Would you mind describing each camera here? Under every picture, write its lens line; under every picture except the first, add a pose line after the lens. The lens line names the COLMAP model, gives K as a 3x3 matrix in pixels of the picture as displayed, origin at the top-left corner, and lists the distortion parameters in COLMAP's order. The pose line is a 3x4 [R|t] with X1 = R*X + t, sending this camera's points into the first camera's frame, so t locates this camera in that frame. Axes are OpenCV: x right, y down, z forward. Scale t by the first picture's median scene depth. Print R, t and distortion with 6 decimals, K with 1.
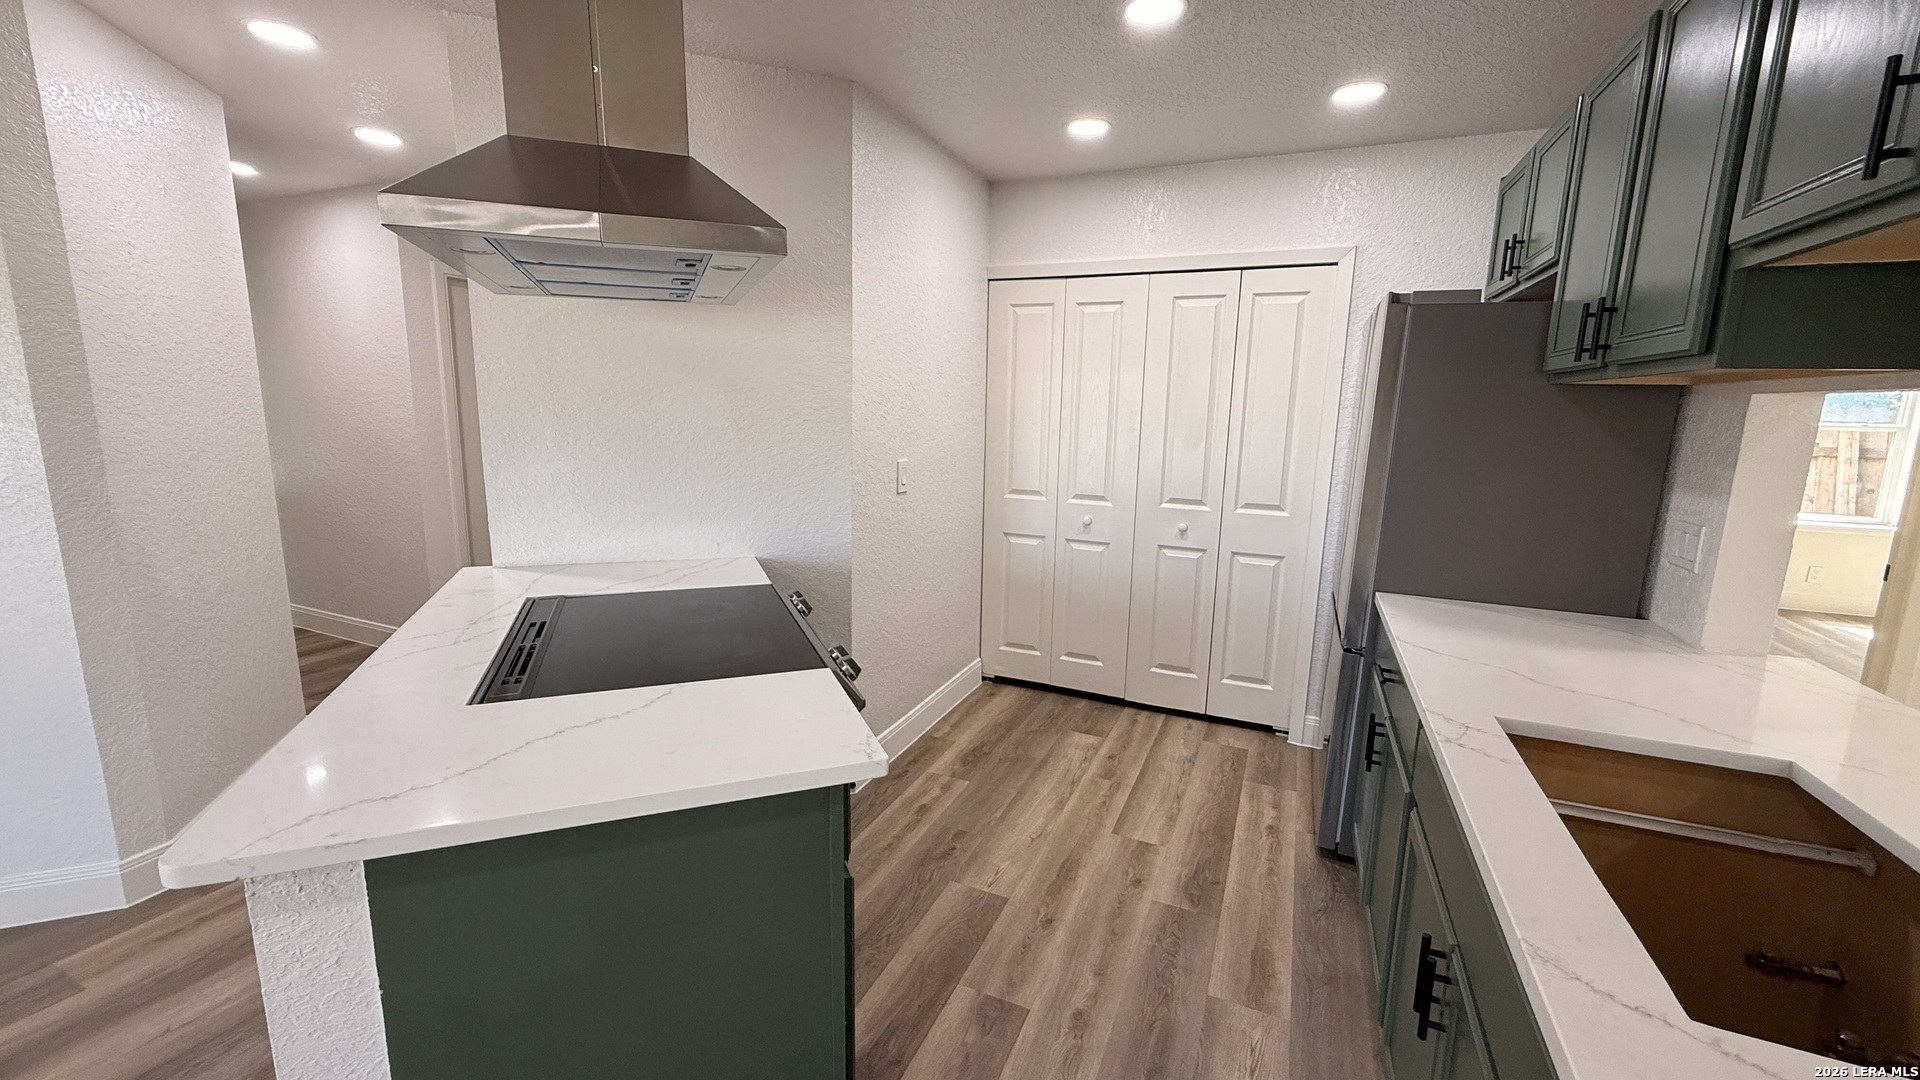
lens RADIAL K [[762.1, 0, 957.4], [0, 762.1, 536.5], [0, 0, 1]] dist [-0.002083, 0.000724]
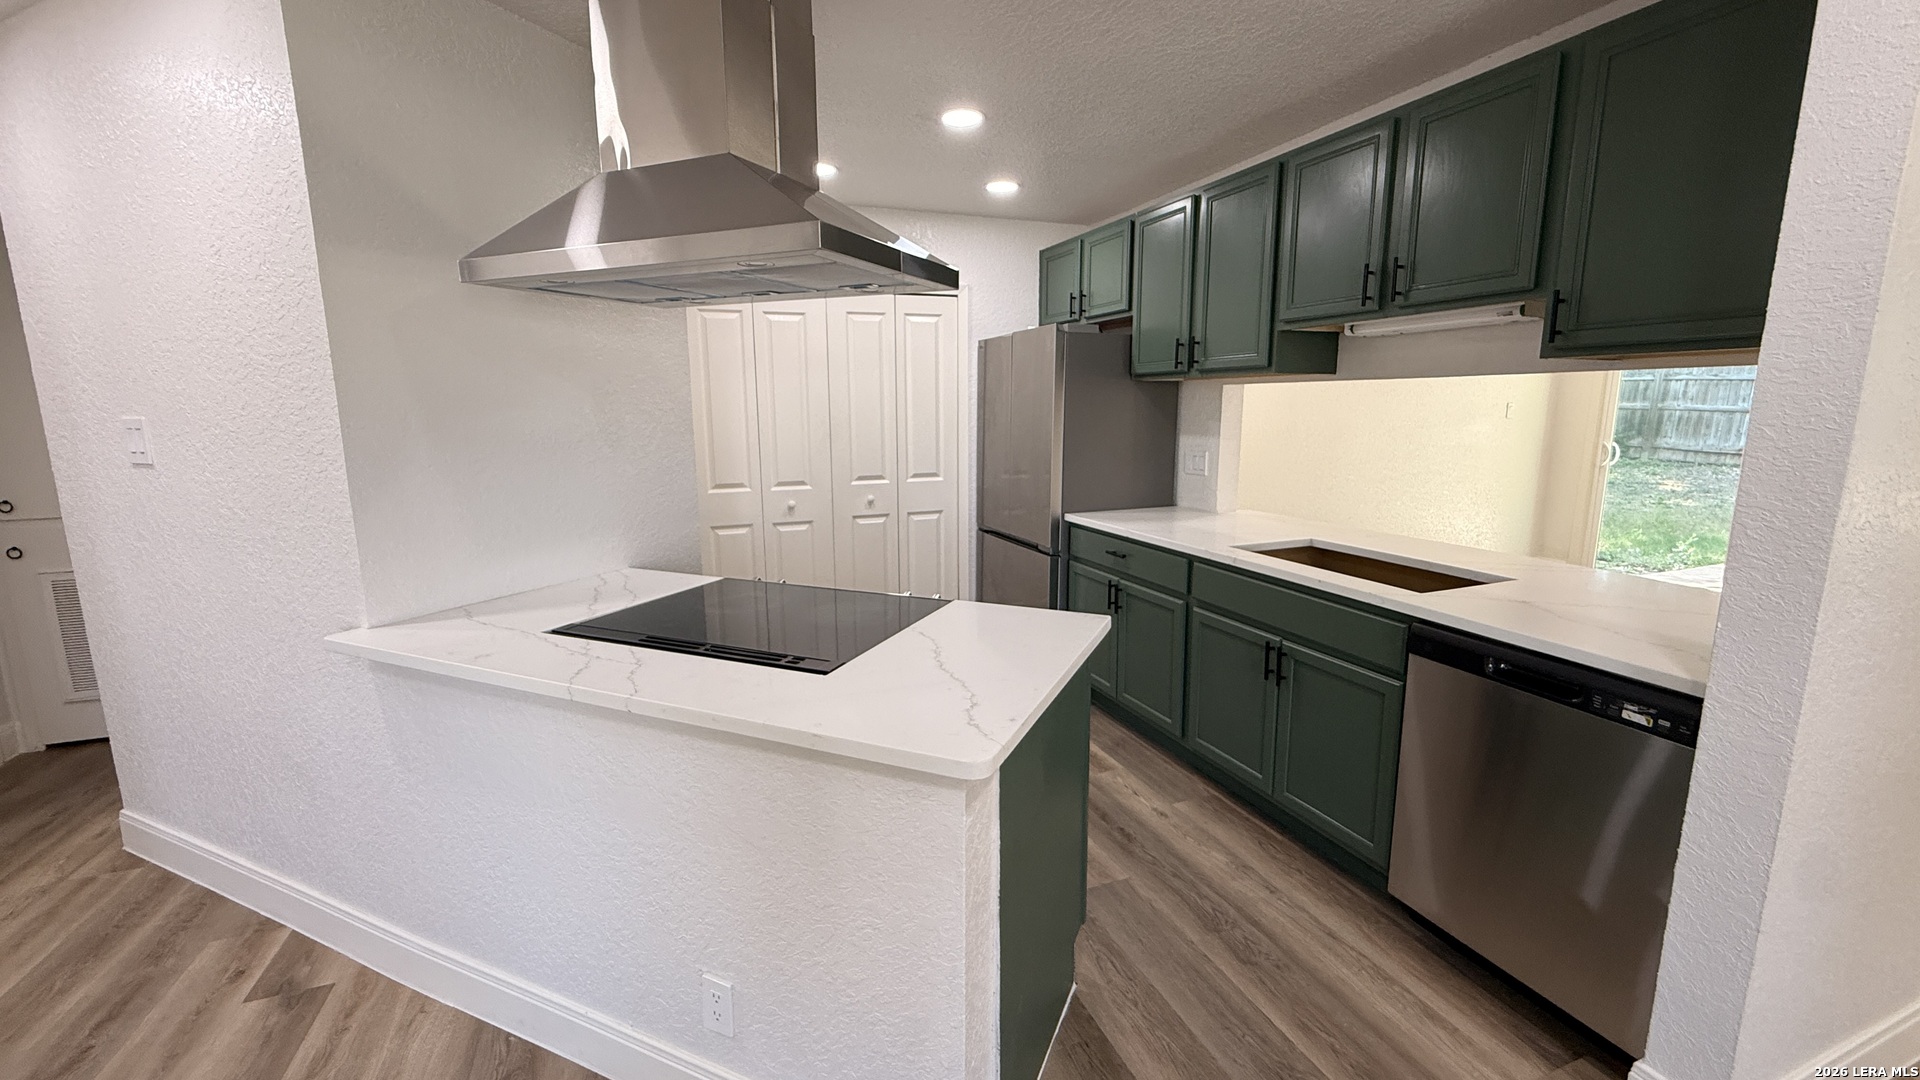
lens RADIAL K [[762.1, 0, 957.6], [0, 762.1, 536.6], [0, 0, 1]] dist [-0.002083, 0.000724]
pose [[0.696699, -0.148633, 0.701796, -0.482599], [0.148033, 0.987032, 0.062085, -0.007523], [-0.701923, 0.060635, 0.709667, 0.028424]]
